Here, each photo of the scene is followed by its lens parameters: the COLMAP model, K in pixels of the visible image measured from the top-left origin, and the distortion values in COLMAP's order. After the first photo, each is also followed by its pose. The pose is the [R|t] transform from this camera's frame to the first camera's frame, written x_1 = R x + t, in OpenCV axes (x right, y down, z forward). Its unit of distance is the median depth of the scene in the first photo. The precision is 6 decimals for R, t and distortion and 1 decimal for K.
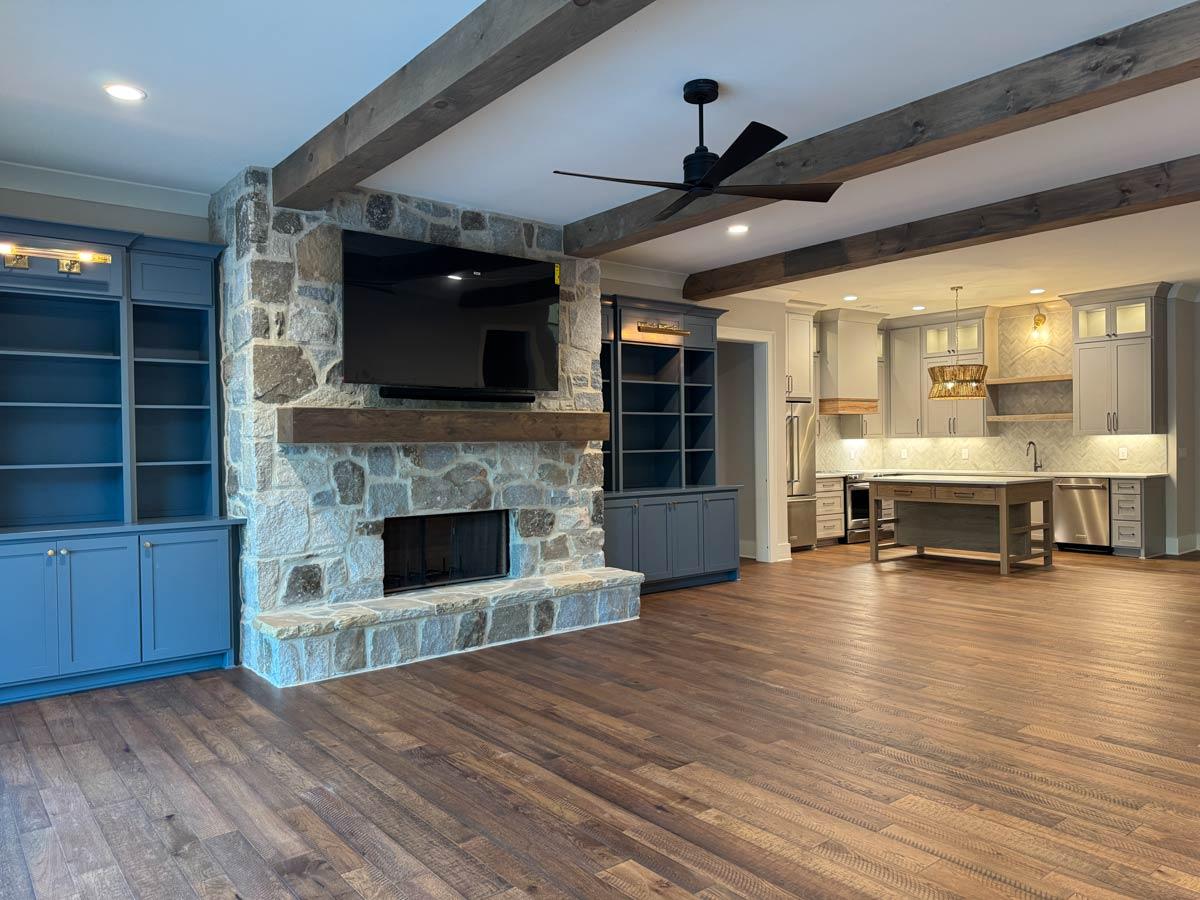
lens RADIAL K [[853.1, 0, 601.3], [0, 853.1, 449.8], [0, 0, 1]] dist [0.021700, -0.010784]
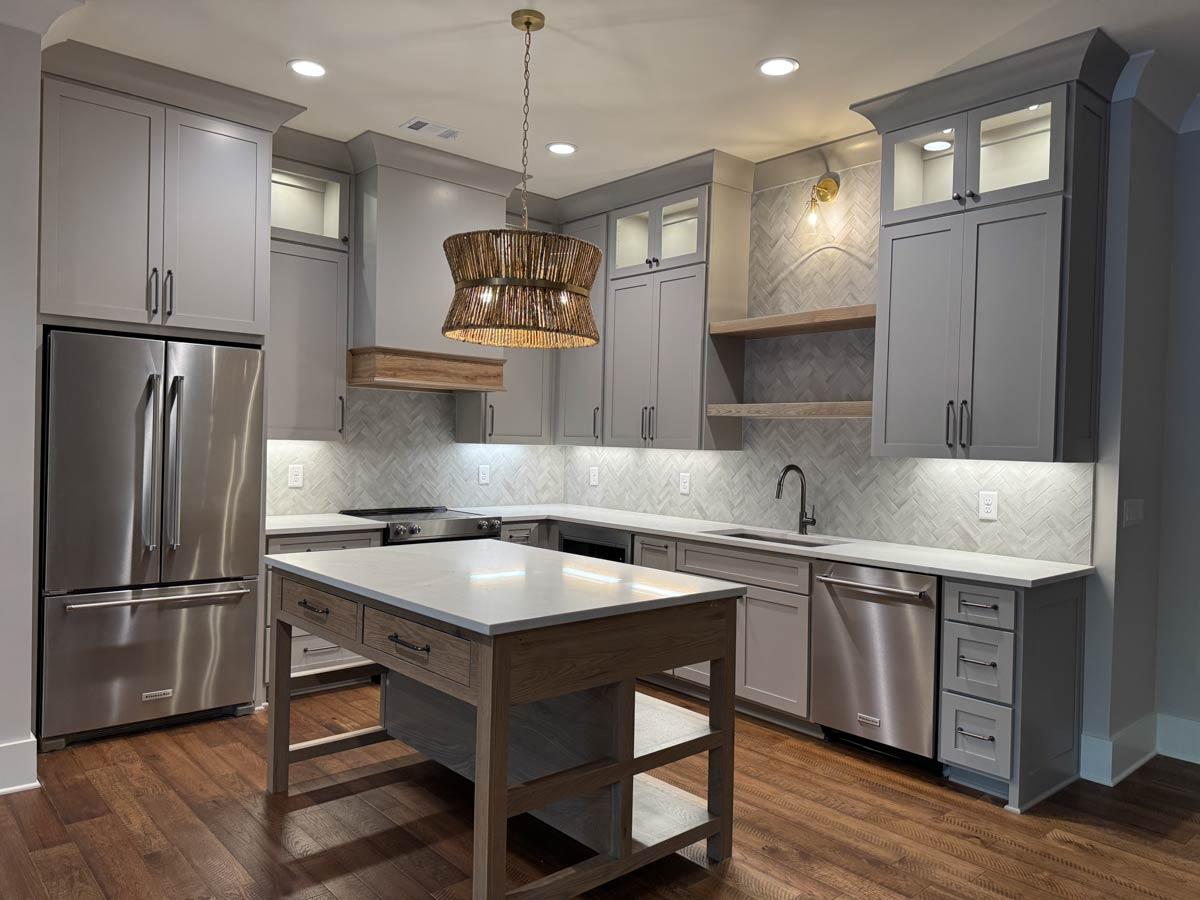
lens RADIAL K [[853.1, 0, 598.8], [0, 853.1, 448.1], [0, 0, 1]] dist [0.021700, -0.010784]
pose [[0.997935, 0.040533, 0.049828, 0.384359], [-0.040646, 0.999173, 0.001265, -0.014839], [-0.049735, -0.003288, 0.998757, 0.578140]]
